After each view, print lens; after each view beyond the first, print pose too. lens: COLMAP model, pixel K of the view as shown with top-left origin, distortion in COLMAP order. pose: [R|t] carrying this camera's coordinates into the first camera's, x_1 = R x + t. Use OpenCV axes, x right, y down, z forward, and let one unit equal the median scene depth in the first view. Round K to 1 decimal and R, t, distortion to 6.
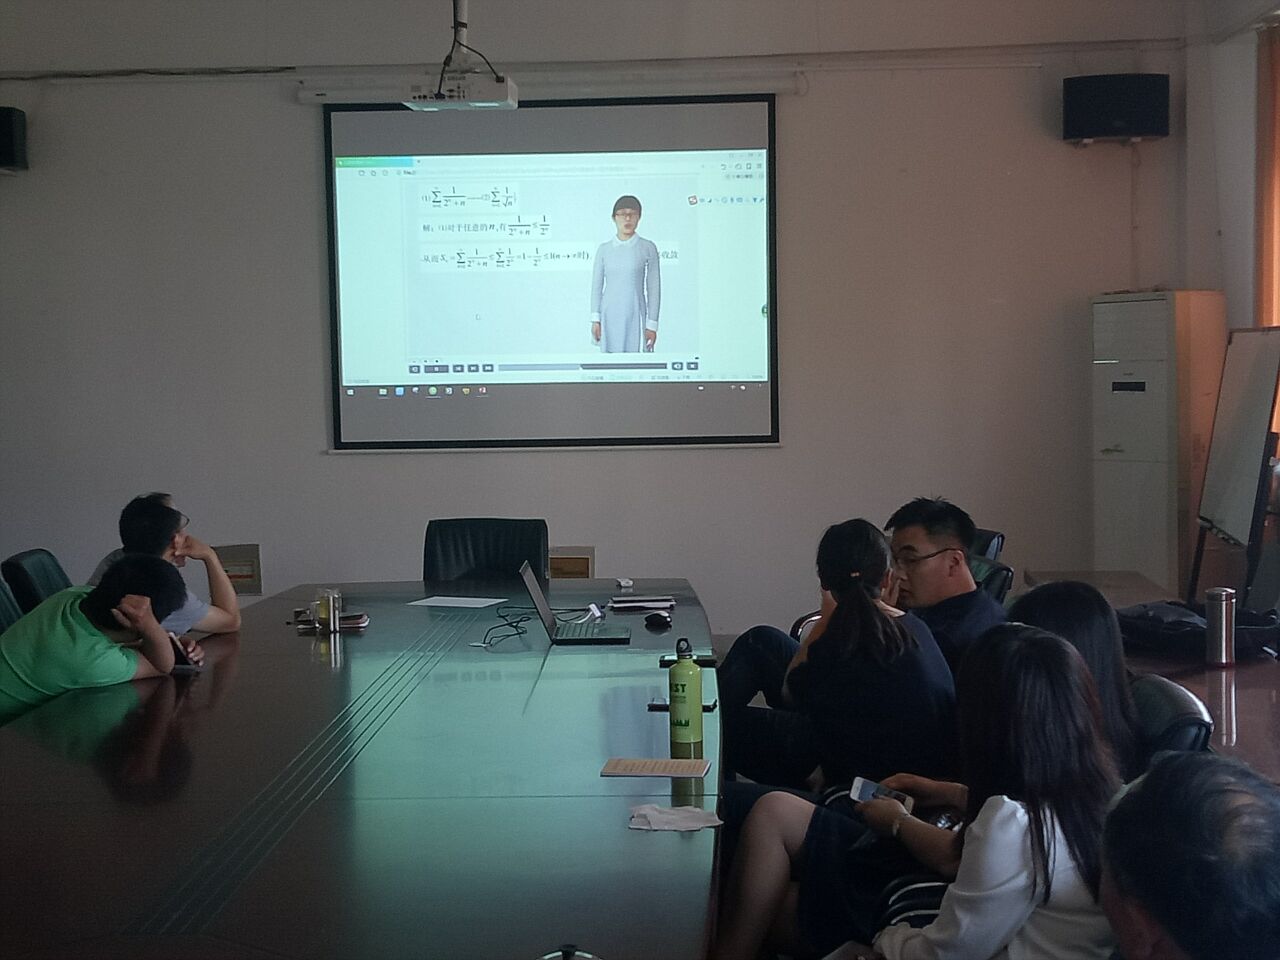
lens RADIAL K [[1915.3, 0, 640.0], [0, 1915.3, 480.0], [0, 0, 1]] dist [0.102636, -0.286627]
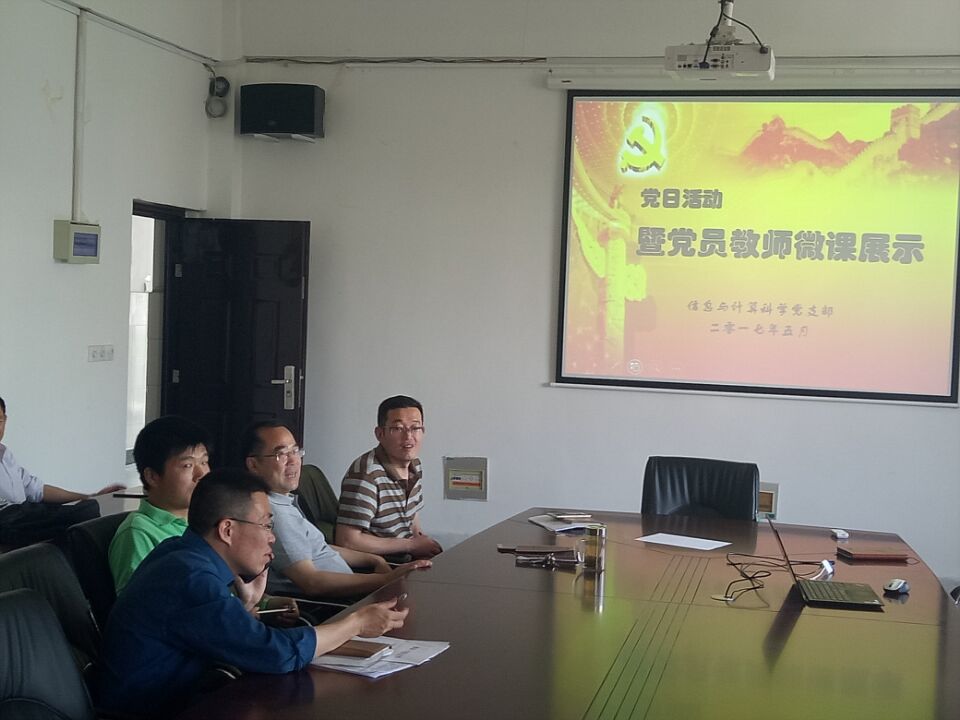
lens RADIAL K [[1436.5, 0, 480.0], [0, 1436.5, 360.0], [0, 0, 1]] dist [0.102636, -0.286627]
pose [[0.980820, 0.062165, -0.184737, -0.054277], [-0.067228, 0.997511, -0.021261, -0.010055], [0.182955, 0.033273, 0.982558, 0.161012]]
